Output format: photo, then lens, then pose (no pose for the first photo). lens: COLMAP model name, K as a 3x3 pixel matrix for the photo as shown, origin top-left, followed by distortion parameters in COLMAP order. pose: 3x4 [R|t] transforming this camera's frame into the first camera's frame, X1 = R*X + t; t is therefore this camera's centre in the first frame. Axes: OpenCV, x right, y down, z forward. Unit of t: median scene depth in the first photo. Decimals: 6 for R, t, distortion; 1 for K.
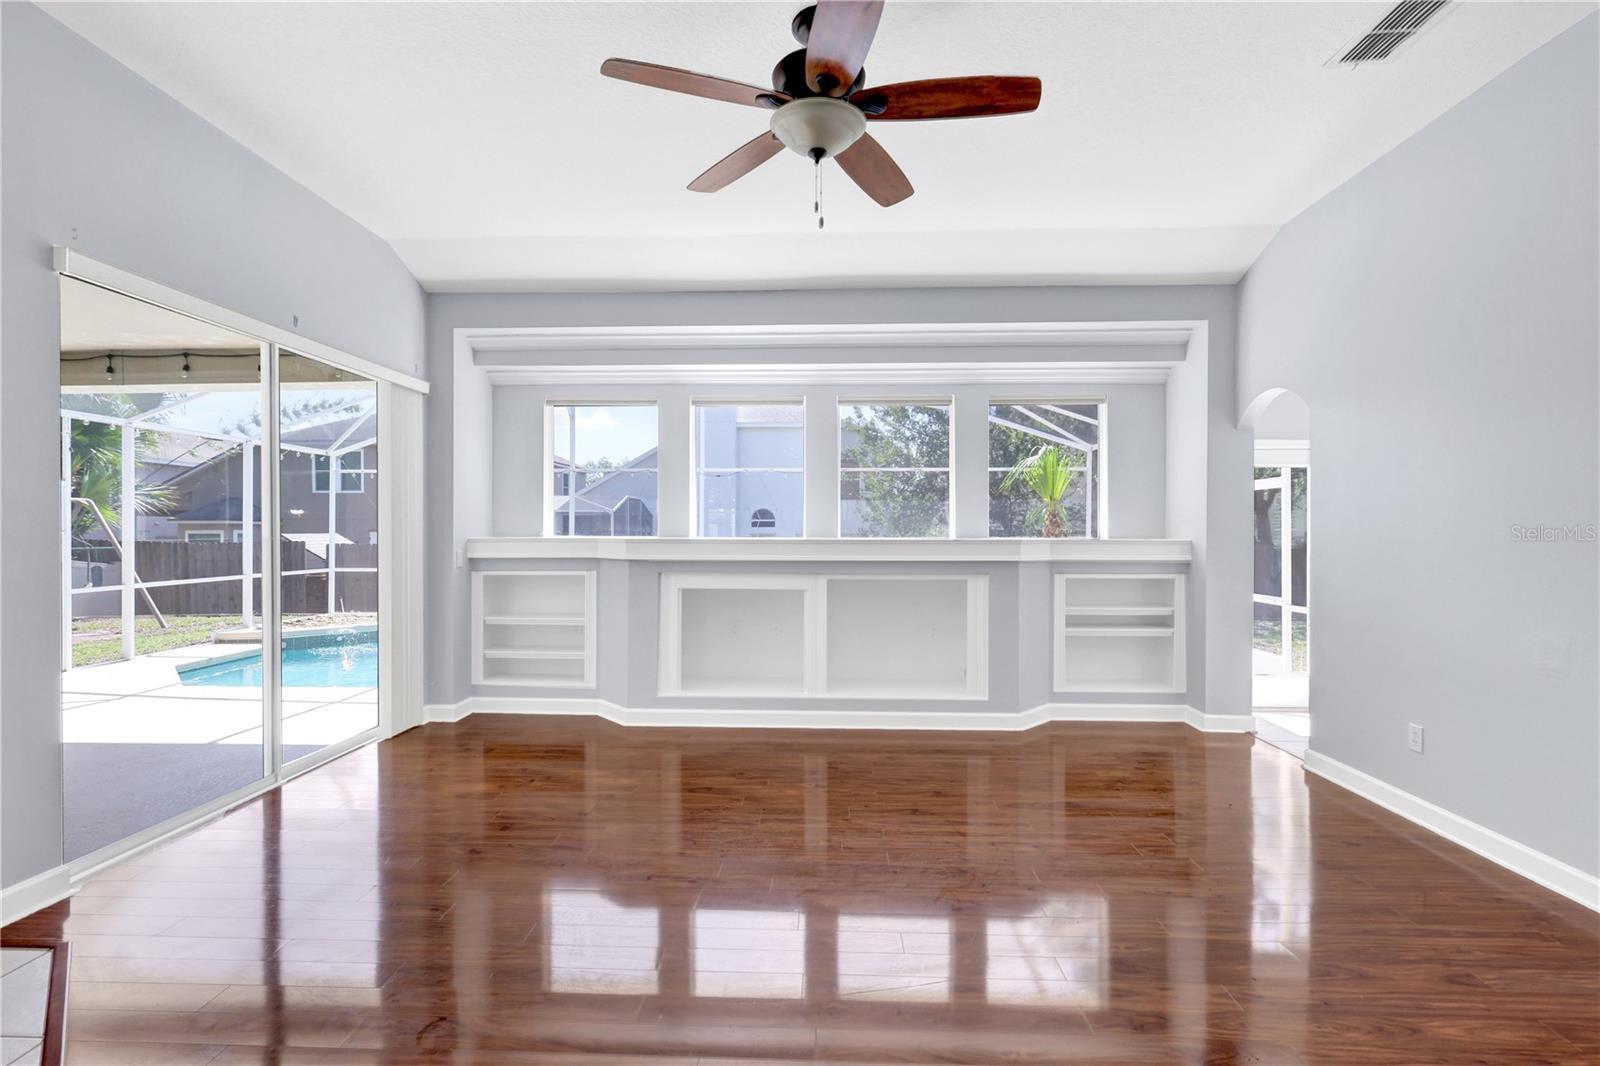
lens RADIAL K [[754.4, 0, 796.7], [0, 754.4, 541.6], [0, 0, 1]] dist [-0.001969, -0.001360]
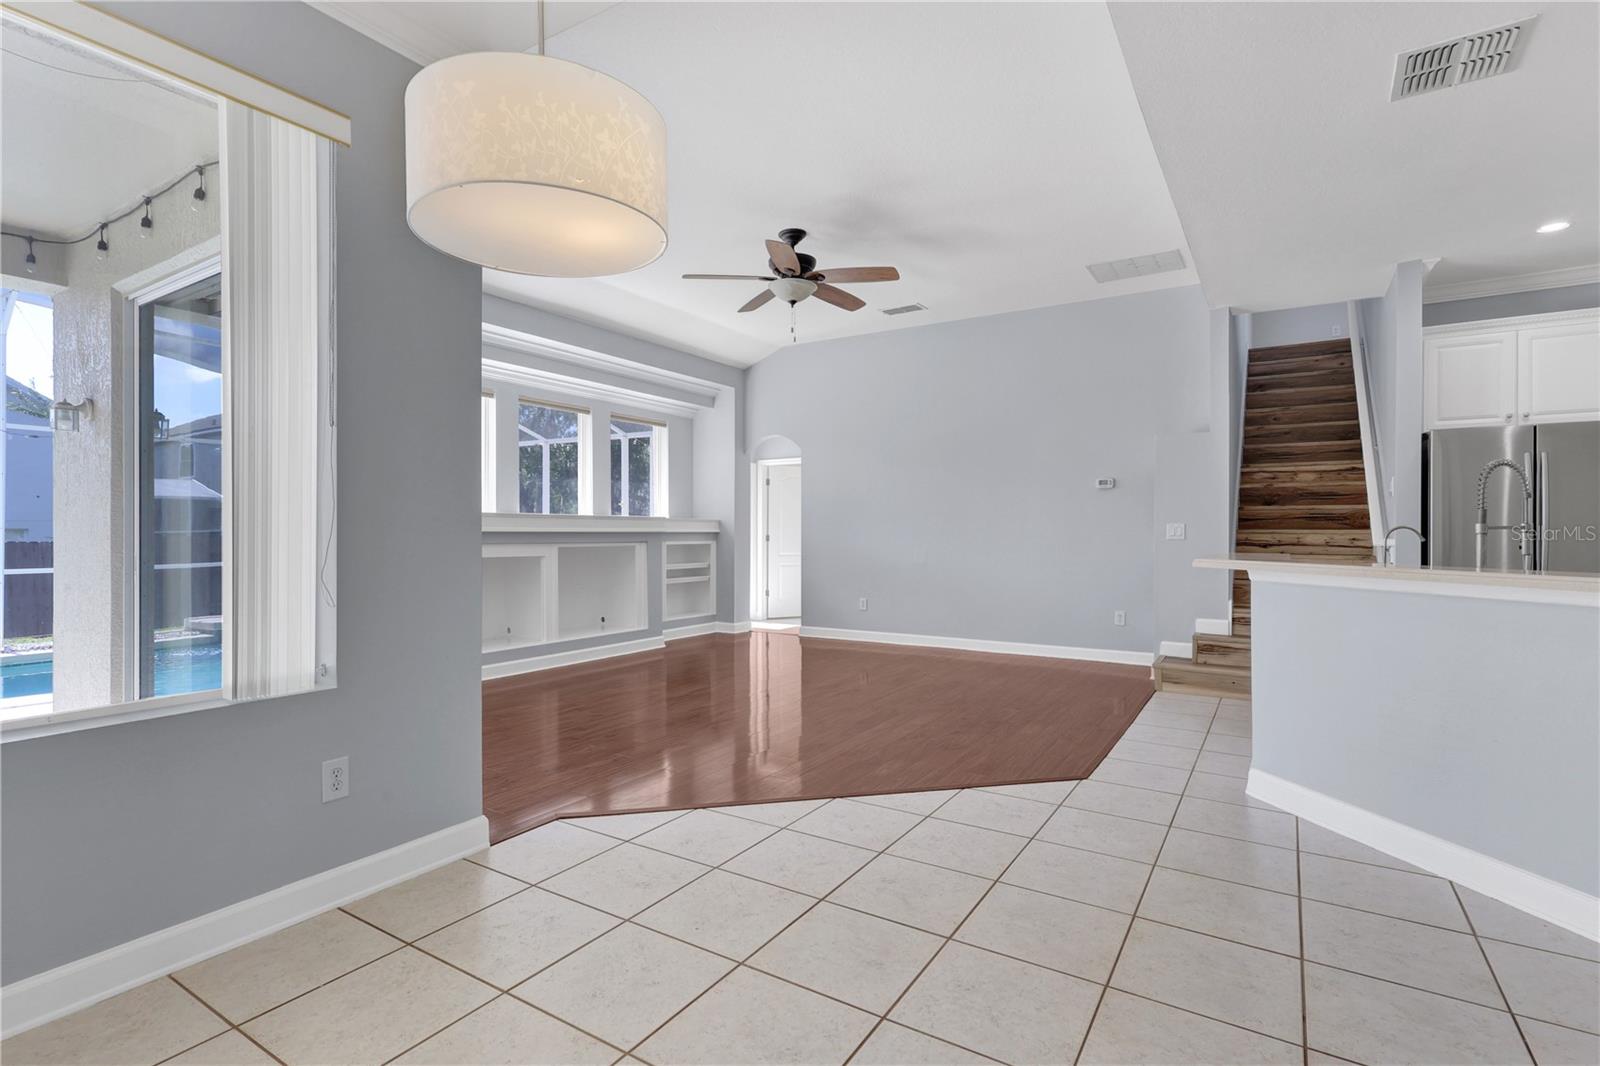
lens RADIAL K [[754.4, 0, 811.4], [0, 754.4, 534.3], [0, 0, 1]] dist [-0.001969, -0.001360]
pose [[0.507273, -0.008632, 0.861742, -0.789906], [0.014439, 0.999895, 0.001516, 0.031428], [-0.861664, 0.011674, 0.507345, 0.004040]]
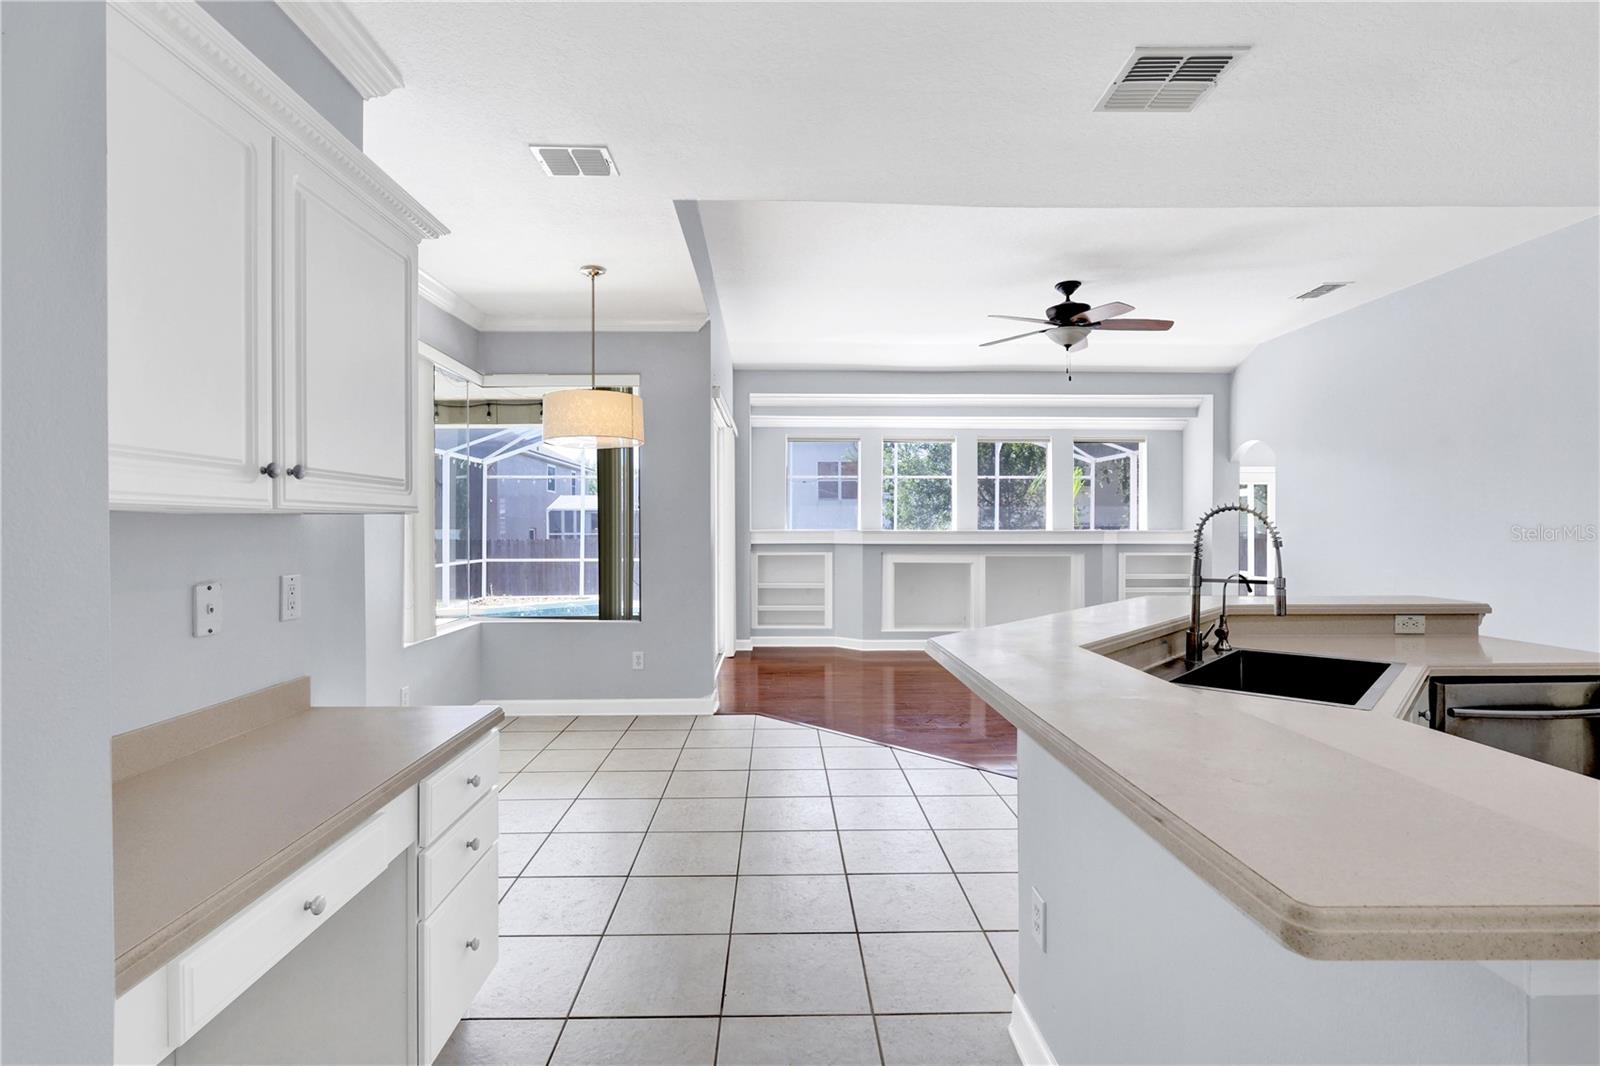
lens RADIAL K [[754.4, 0, 812.5], [0, 754.4, 529.7], [0, 0, 1]] dist [-0.001969, -0.001360]
pose [[0.994973, -0.002884, 0.100100, -0.456817], [0.004018, 0.999930, -0.011134, 0.010967], [-0.100061, 0.011481, 0.994915, -0.504984]]
